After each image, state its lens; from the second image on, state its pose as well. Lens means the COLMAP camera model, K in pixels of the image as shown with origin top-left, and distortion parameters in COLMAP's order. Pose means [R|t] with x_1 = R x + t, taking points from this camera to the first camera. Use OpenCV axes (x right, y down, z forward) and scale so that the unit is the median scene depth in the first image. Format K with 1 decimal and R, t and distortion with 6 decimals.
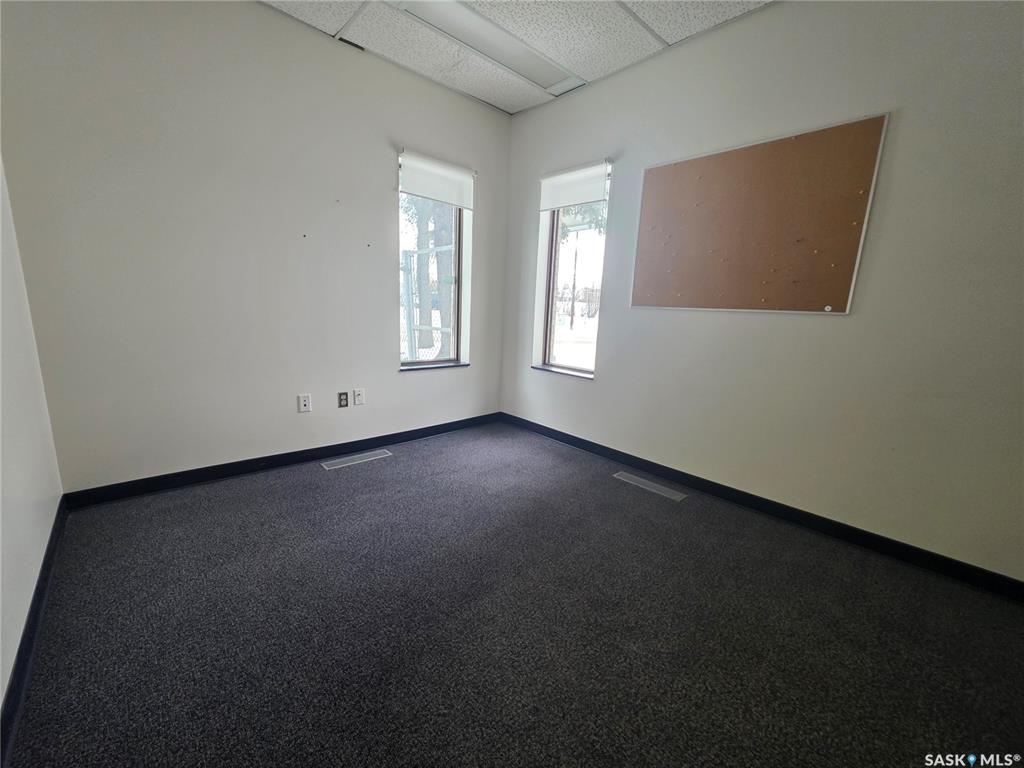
lens RADIAL K [[409.2, 0, 510.9], [0, 409.2, 383.0], [0, 0, 1]] dist [0.001135, 0.000198]
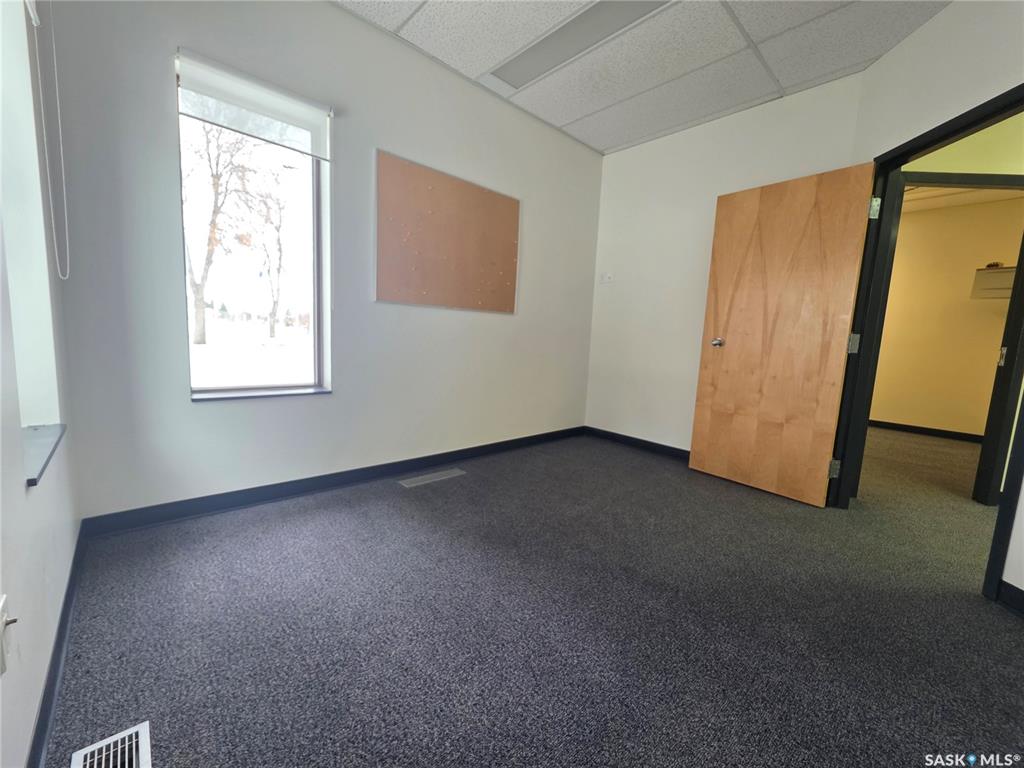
lens RADIAL K [[409.2, 0, 510.9], [0, 409.2, 383.0], [0, 0, 1]] dist [0.001135, 0.000198]
pose [[0.004894, -0.162017, 0.986776, -0.630945], [0.135920, 0.977738, 0.159859, -0.119302], [-0.990708, 0.133340, 0.026806, 0.731809]]
